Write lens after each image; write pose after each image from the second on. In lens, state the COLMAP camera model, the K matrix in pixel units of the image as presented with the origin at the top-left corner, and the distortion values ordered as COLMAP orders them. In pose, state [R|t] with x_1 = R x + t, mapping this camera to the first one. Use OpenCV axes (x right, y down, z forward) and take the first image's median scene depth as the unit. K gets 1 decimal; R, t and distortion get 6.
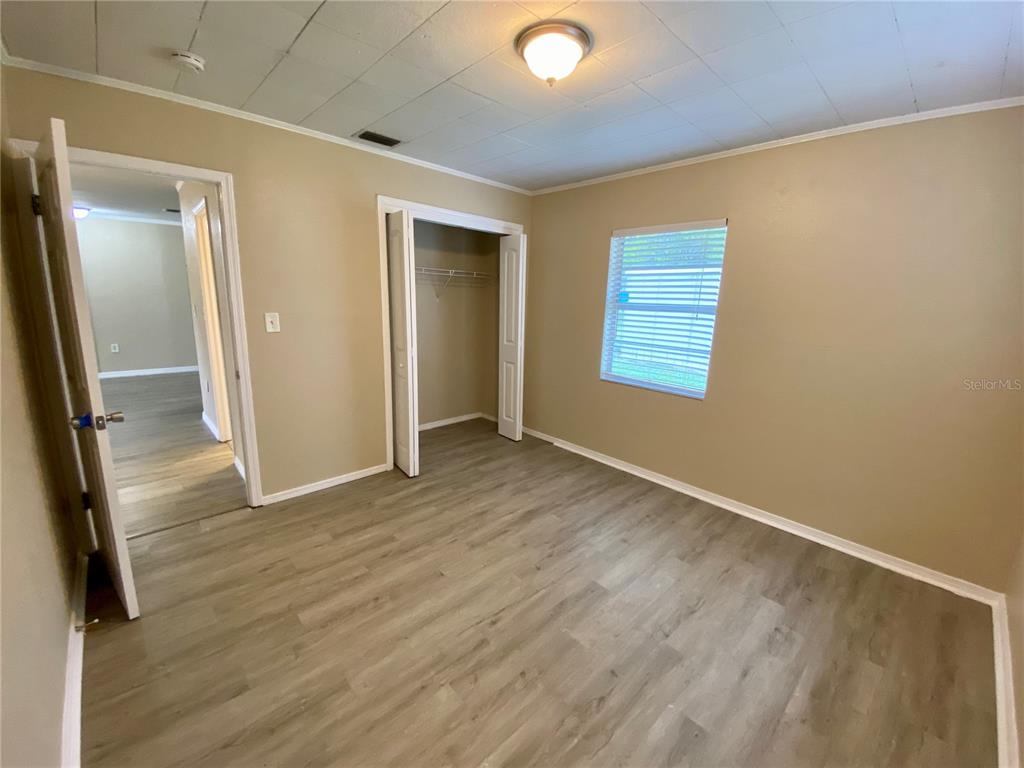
lens RADIAL K [[414.4, 0, 509.3], [0, 414.4, 378.7], [0, 0, 1]] dist [0.025553, -0.023655]
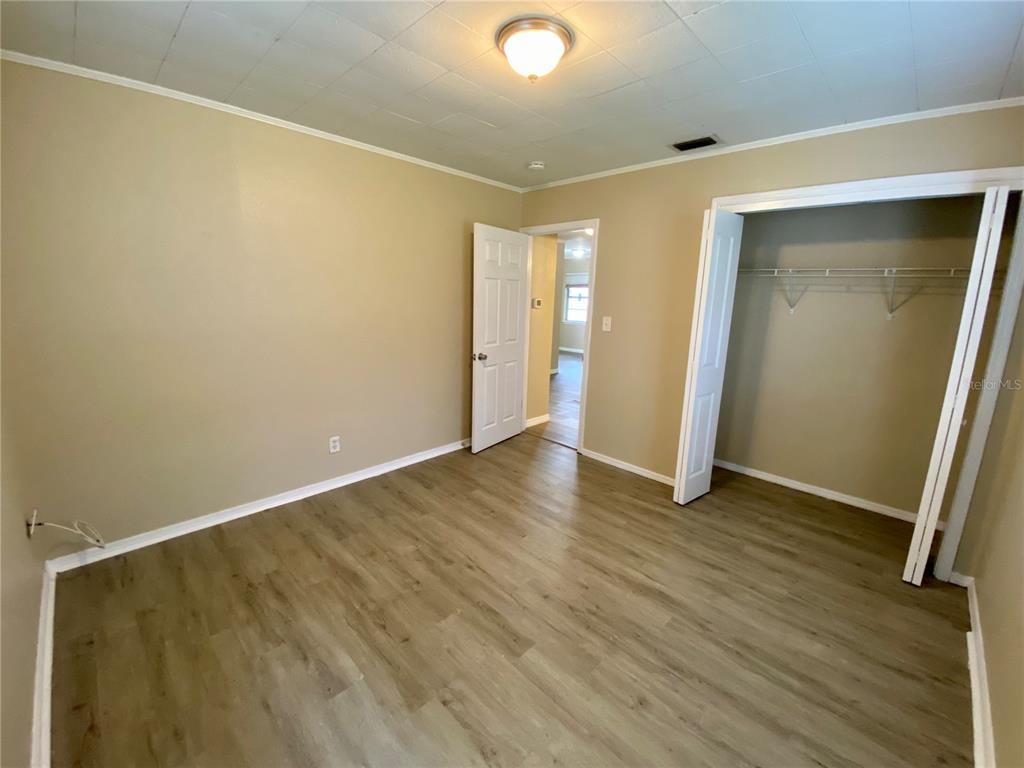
lens RADIAL K [[414.4, 0, 509.3], [0, 414.4, 378.7], [0, 0, 1]] dist [0.025553, -0.023655]
pose [[0.050211, 0.178626, -0.982635, 0.946204], [-0.232602, 0.958913, 0.162428, -0.138148], [0.971275, 0.220408, 0.089696, 0.800659]]
